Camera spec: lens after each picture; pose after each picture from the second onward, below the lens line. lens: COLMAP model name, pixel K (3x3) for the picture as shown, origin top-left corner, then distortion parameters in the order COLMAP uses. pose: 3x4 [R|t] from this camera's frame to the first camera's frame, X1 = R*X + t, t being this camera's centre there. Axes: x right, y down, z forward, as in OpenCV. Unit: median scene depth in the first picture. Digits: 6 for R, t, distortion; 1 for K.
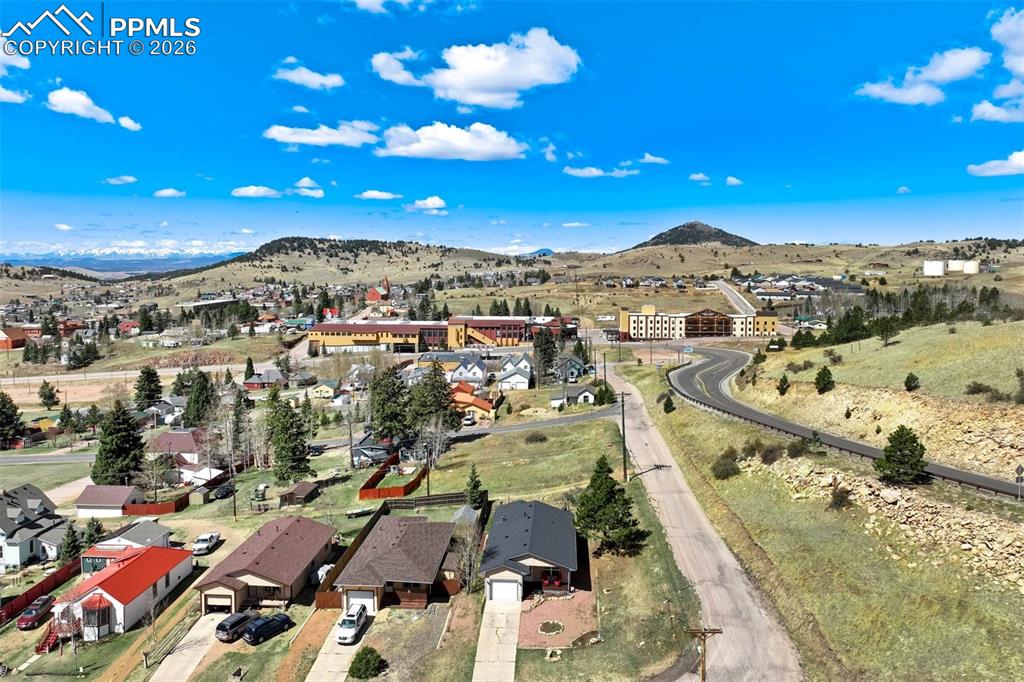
lens RADIAL K [[720.6, 0, 516.6], [0, 720.6, 295.4], [0, 0, 1]] dist [0.008255, 0.001903]
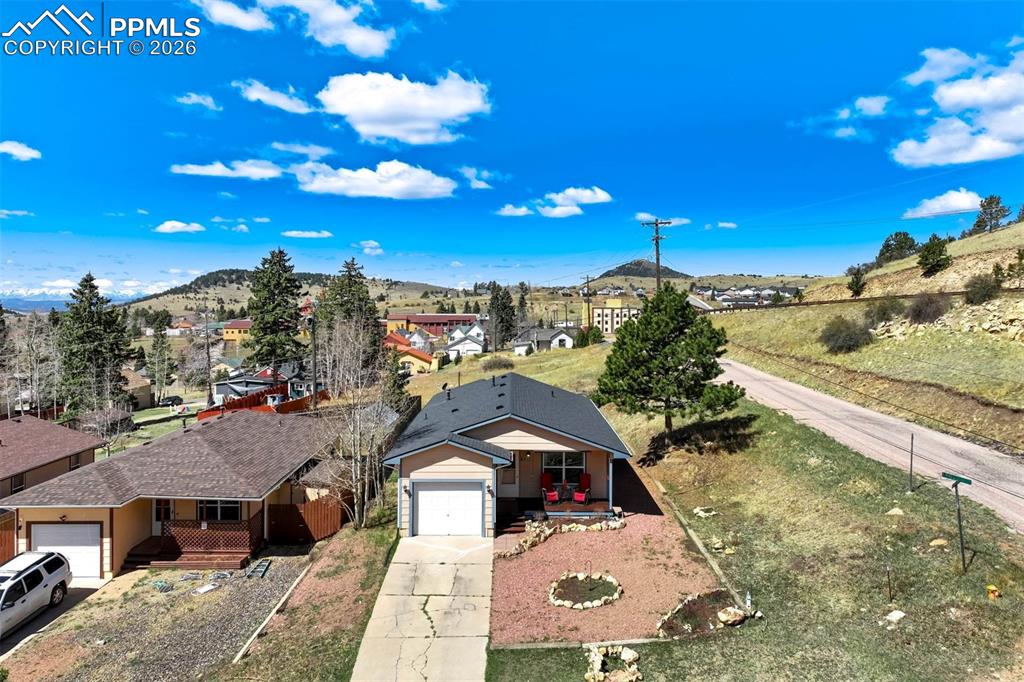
lens RADIAL K [[720.6, 0, 516.6], [0, 720.6, 295.4], [0, 0, 1]] dist [0.008255, 0.001903]
pose [[0.997415, 0.001027, 0.071848, -0.001724], [0.003072, 0.998374, -0.056913, 0.062581], [-0.071790, 0.056987, 0.995790, 0.120268]]
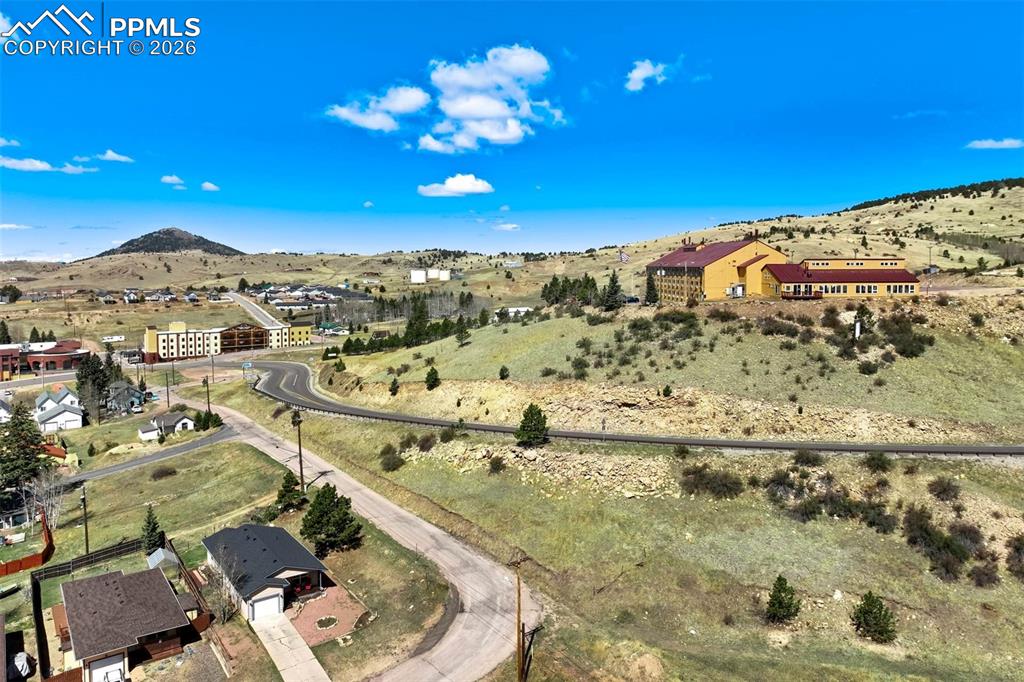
lens RADIAL K [[721.0, 0, 517.1], [0, 721.0, 283.1], [0, 0, 1]] dist [0.003269, 0.002970]
pose [[0.769891, -0.021632, 0.637808, -0.078780], [0.039422, 0.999129, -0.013699, -0.007261], [-0.636956, 0.035690, 0.770073, -0.012883]]
